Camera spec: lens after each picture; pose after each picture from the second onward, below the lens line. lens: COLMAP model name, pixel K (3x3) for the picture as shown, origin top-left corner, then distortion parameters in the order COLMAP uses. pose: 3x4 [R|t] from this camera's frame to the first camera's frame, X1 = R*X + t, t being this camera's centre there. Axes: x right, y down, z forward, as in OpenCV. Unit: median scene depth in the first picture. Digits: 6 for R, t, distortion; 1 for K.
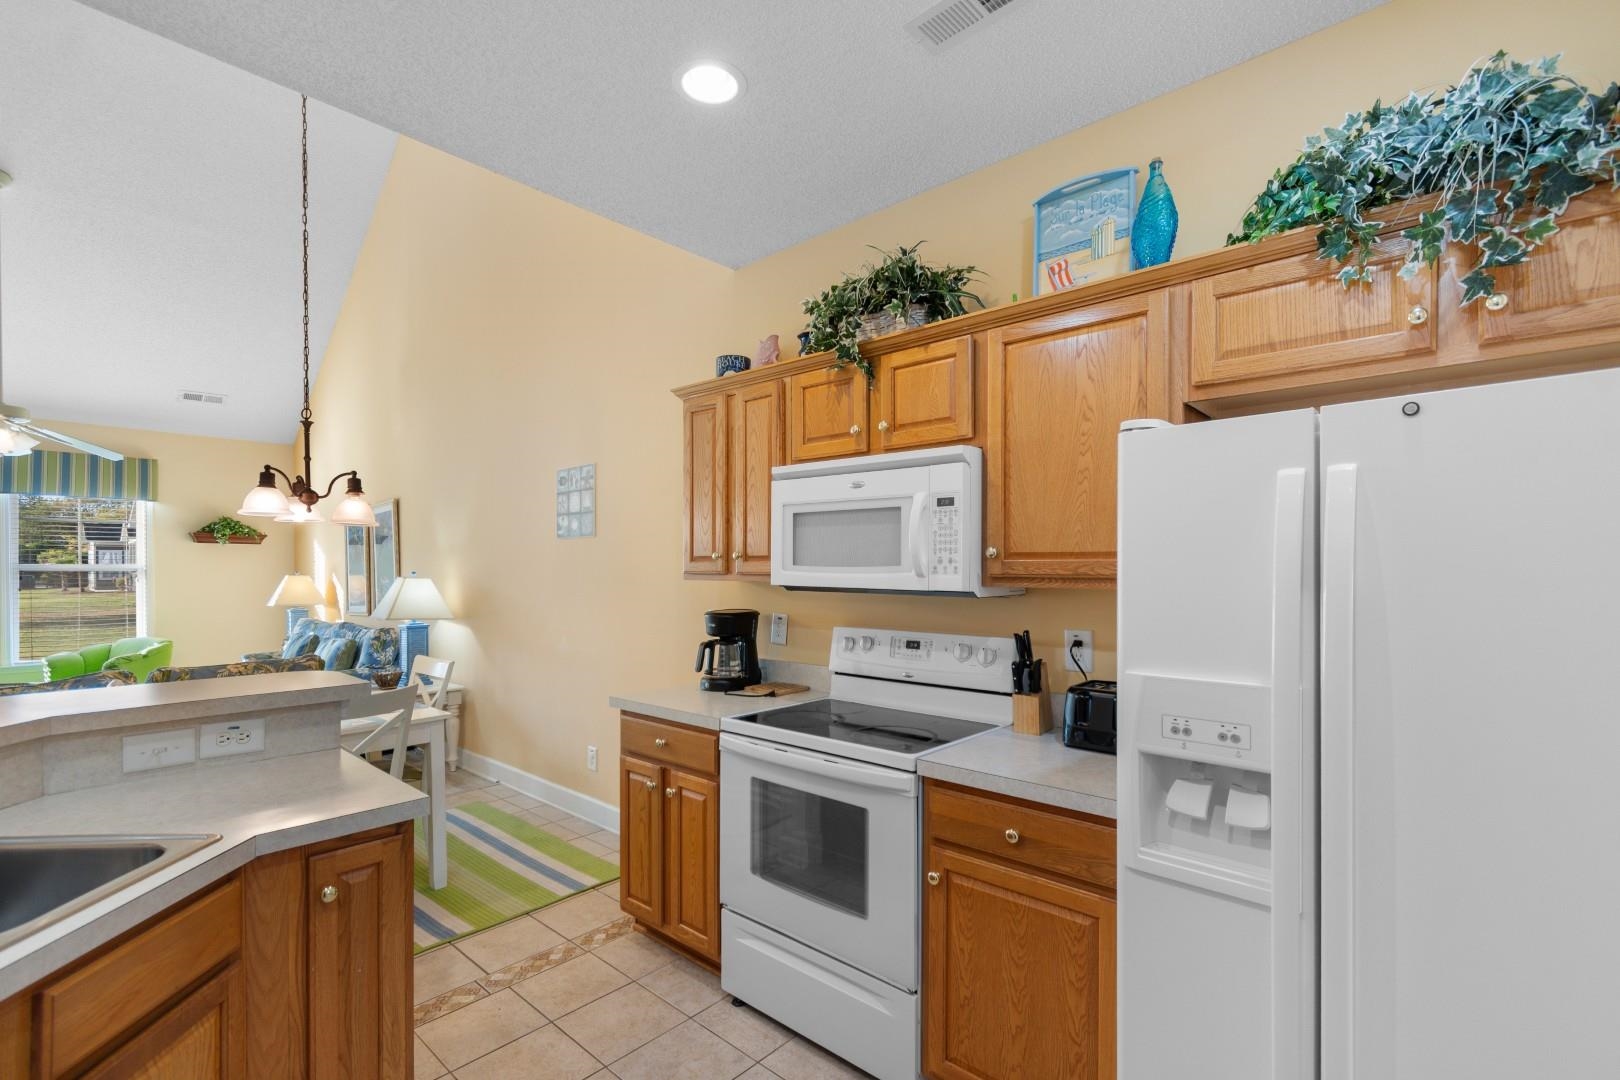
lens RADIAL K [[717.8, 0, 828.8], [0, 717.8, 572.0], [0, 0, 1]] dist [0.002523, -0.002880]
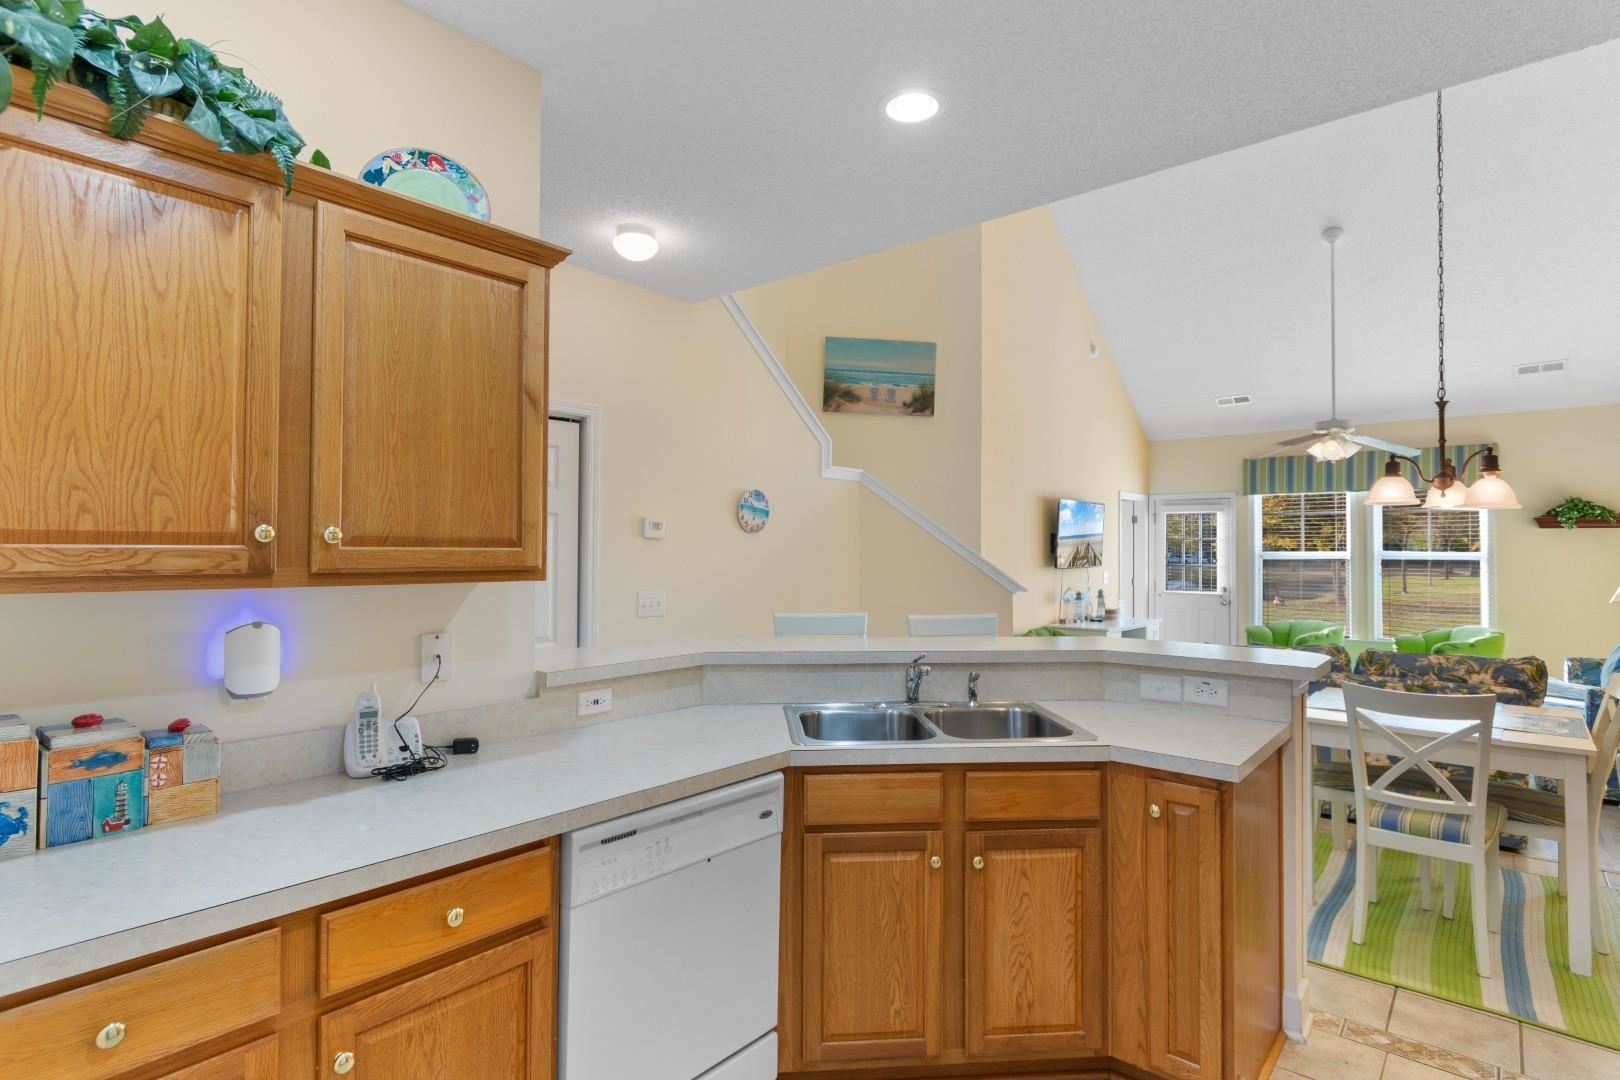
lens RADIAL K [[818.3, 0, 792.3], [0, 818.3, 539.2], [0, 0, 1]] dist [-0.009029, -0.001870]
pose [[-0.009607, -0.013749, -0.999859, 0.420423], [-0.011896, 0.999836, -0.013635, -0.005033], [0.999883, 0.011764, -0.009769, 0.196125]]
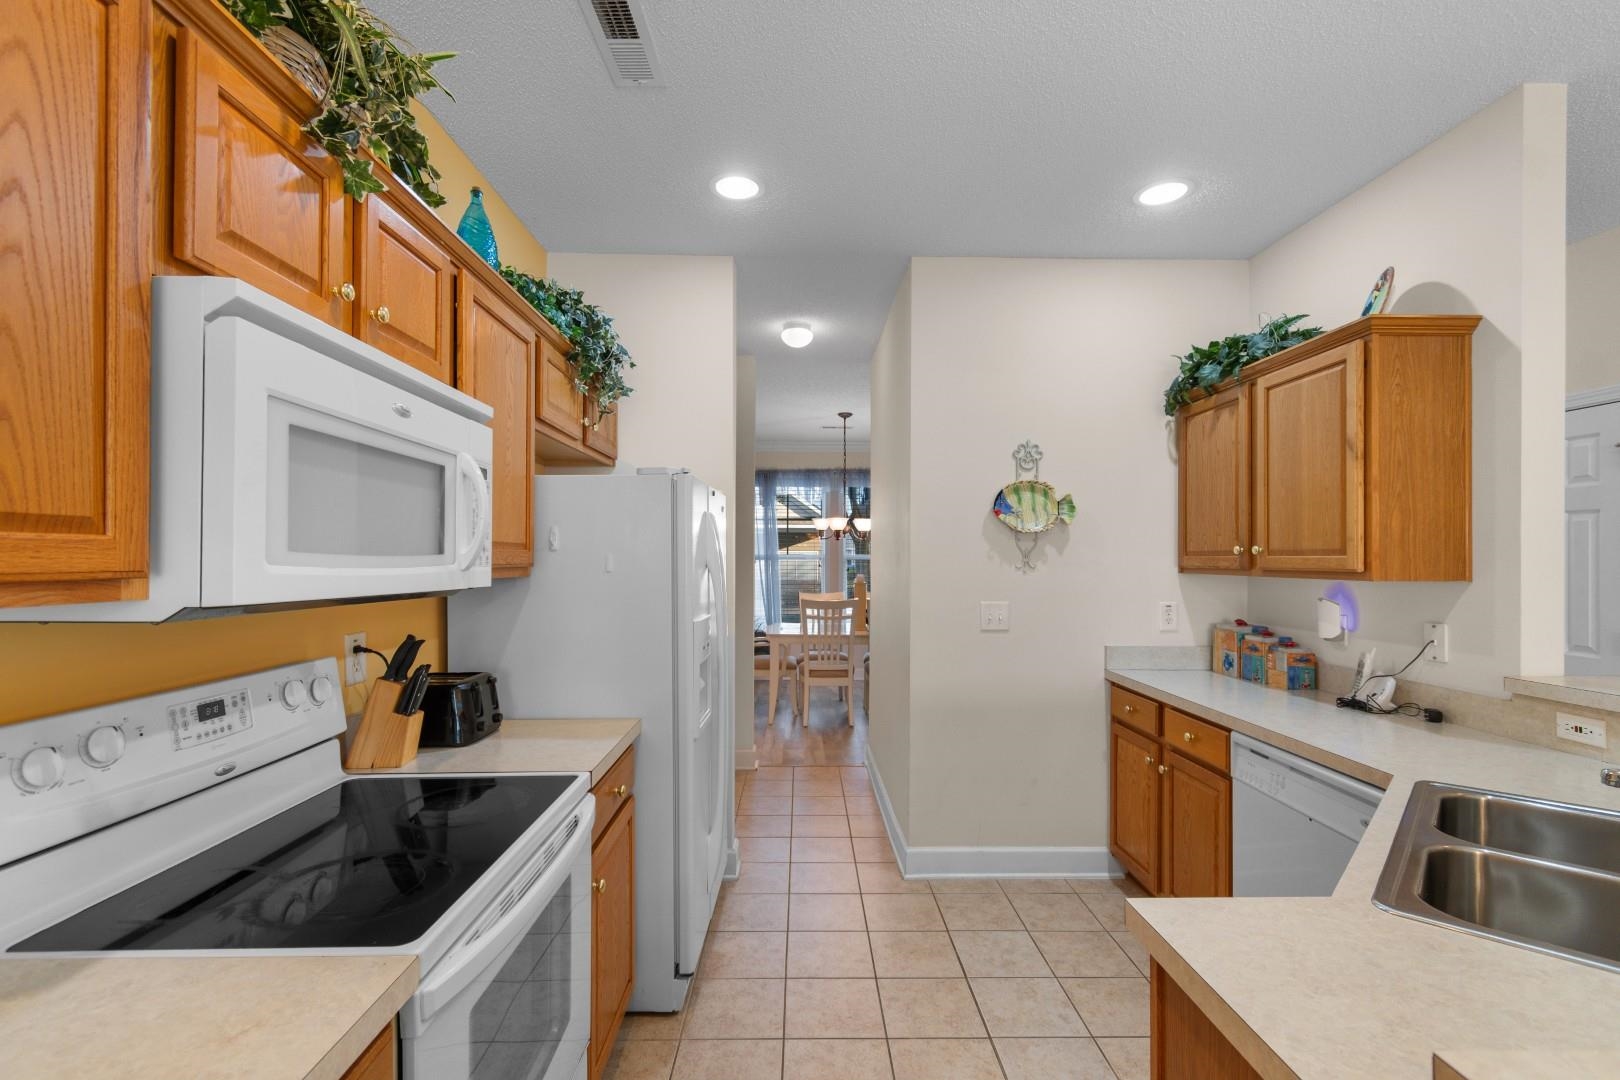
lens RADIAL K [[717.8, 0, 808.0], [0, 717.8, 551.1], [0, 0, 1]] dist [0.002523, -0.002880]
pose [[-0.660388, 0.004204, 0.750913, -0.536103], [0.001499, 0.999990, -0.004281, -0.007445], [-0.750923, -0.001701, -0.660387, 1.019839]]
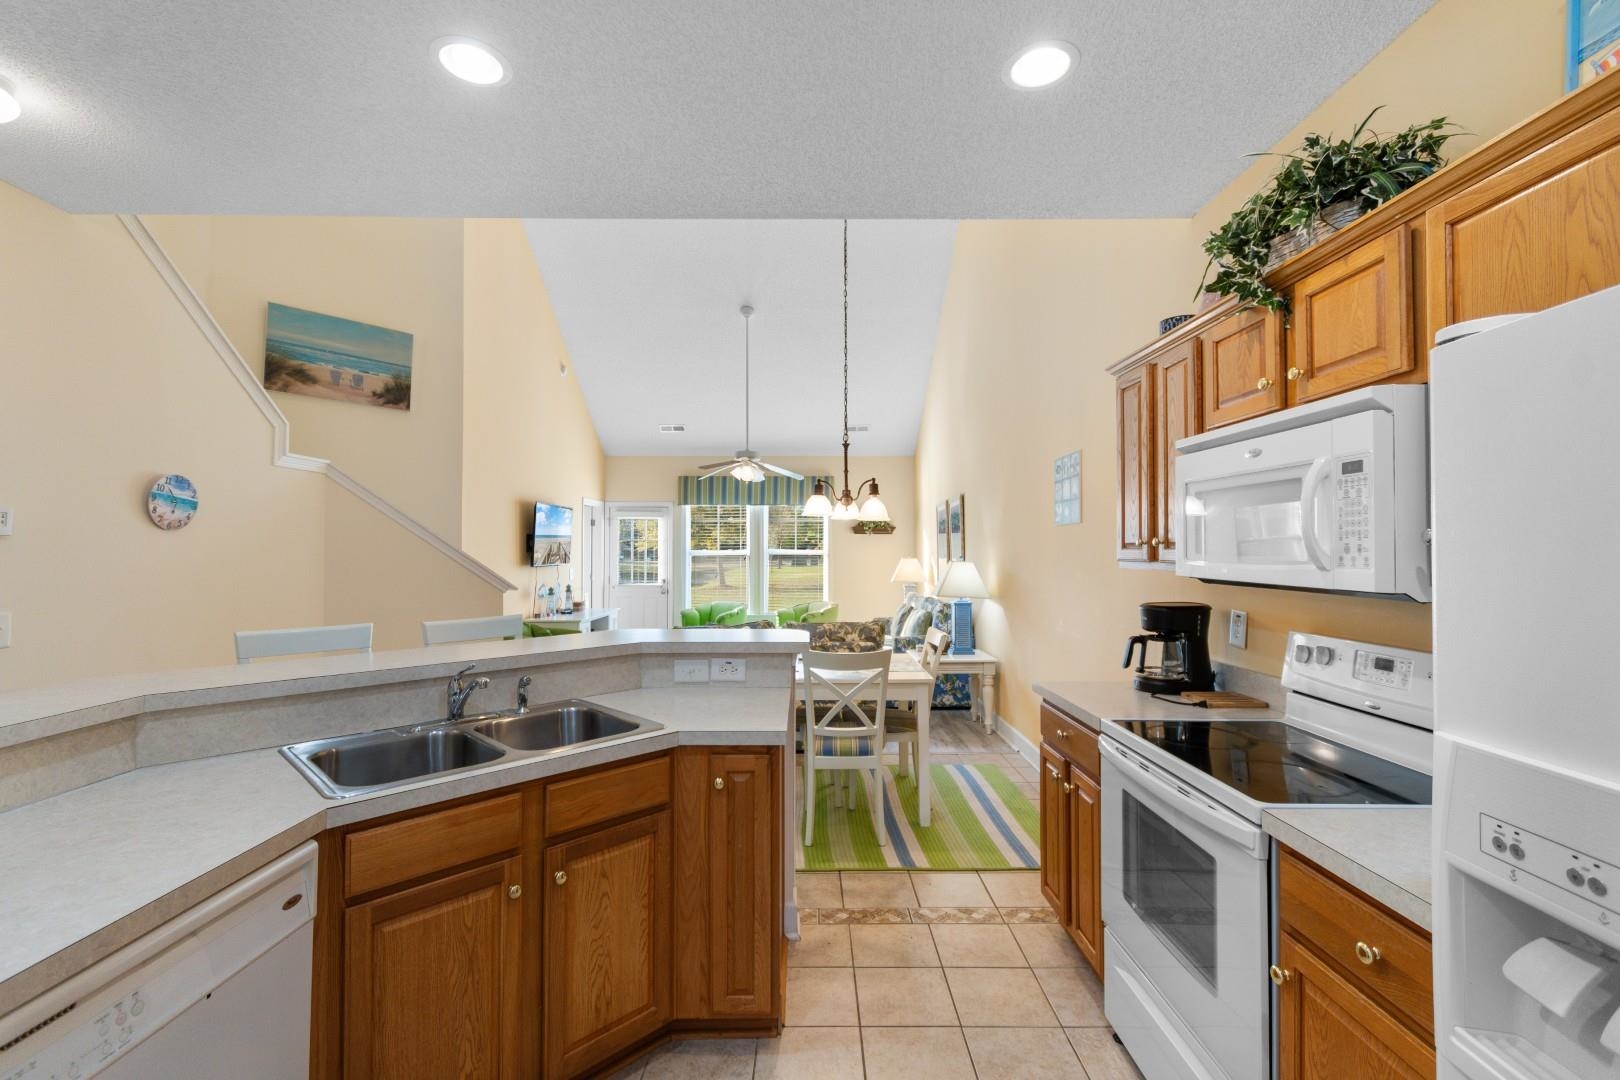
lens RADIAL K [[717.8, 0, 819.6], [0, 717.8, 539.1], [0, 0, 1]] dist [0.002523, -0.002880]
pose [[0.665729, -0.012102, -0.746095, 0.281393], [-0.004805, 0.999778, -0.020505, -0.006584], [0.746178, 0.017236, 0.665523, 0.100106]]
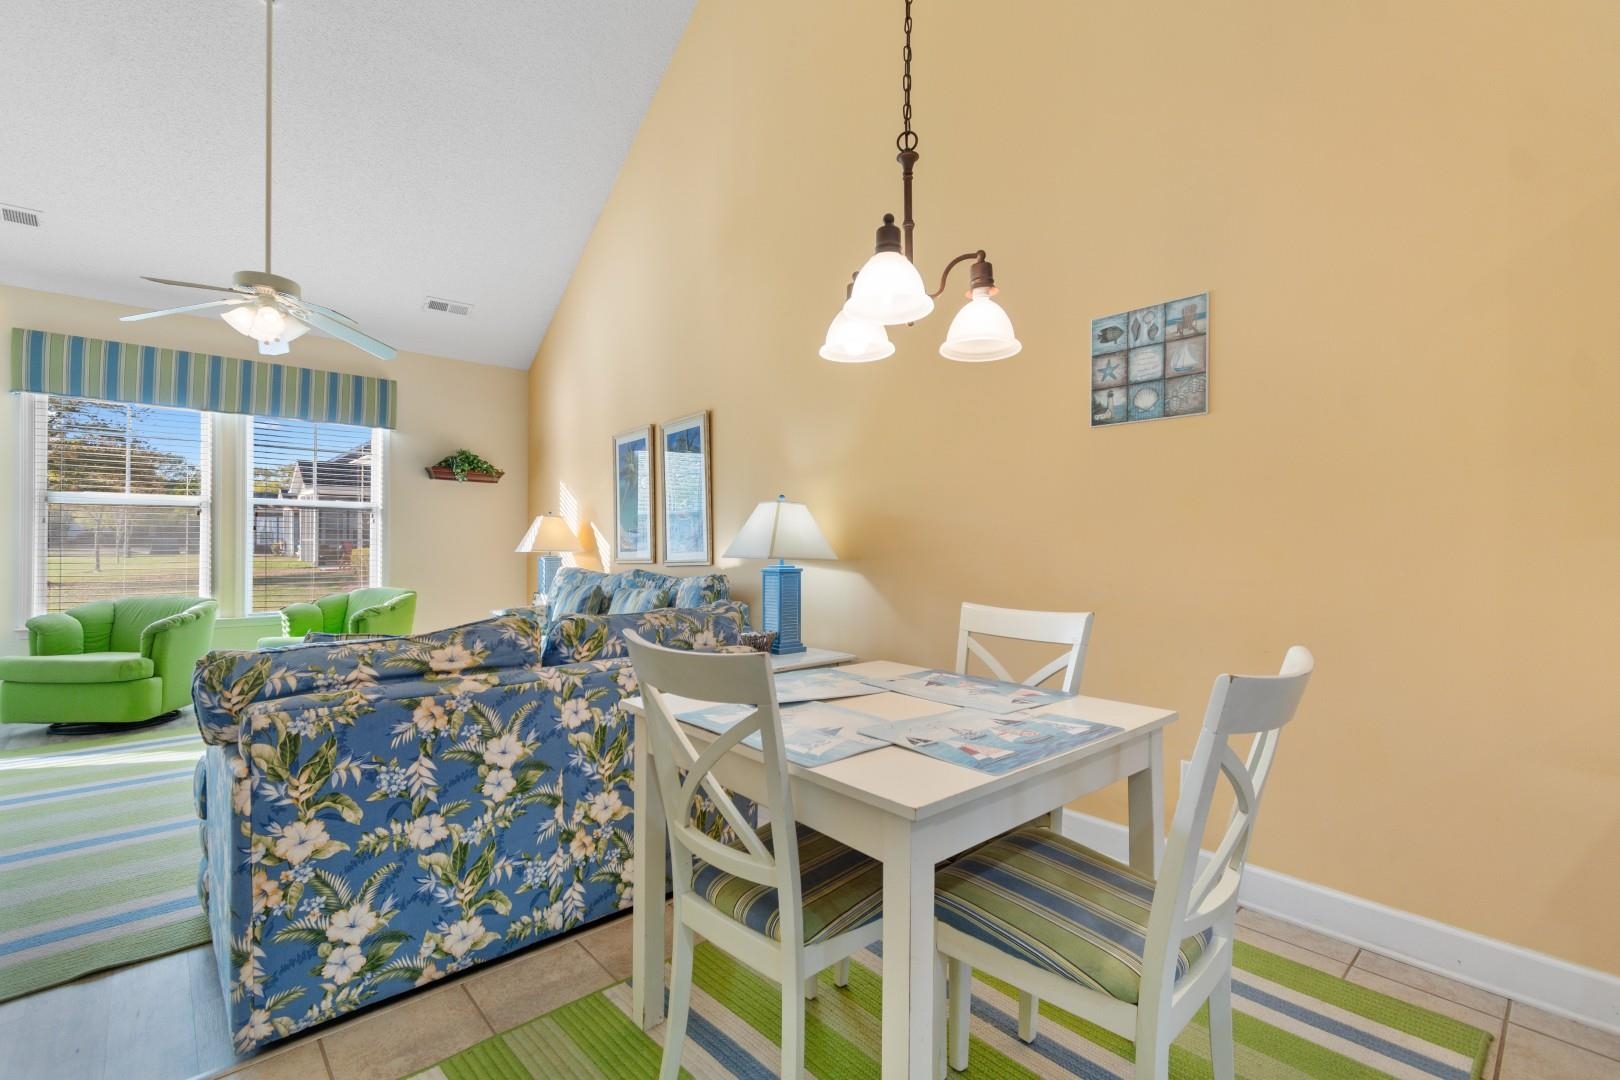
lens RADIAL K [[717.8, 0, 834.4], [0, 717.8, 538.4], [0, 0, 1]] dist [0.002523, -0.002880]
pose [[0.993856, 0.008258, -0.110369, -0.879577], [-0.009564, 0.999890, -0.011317, 0.100693], [0.110263, 0.012304, 0.993826, 0.569371]]
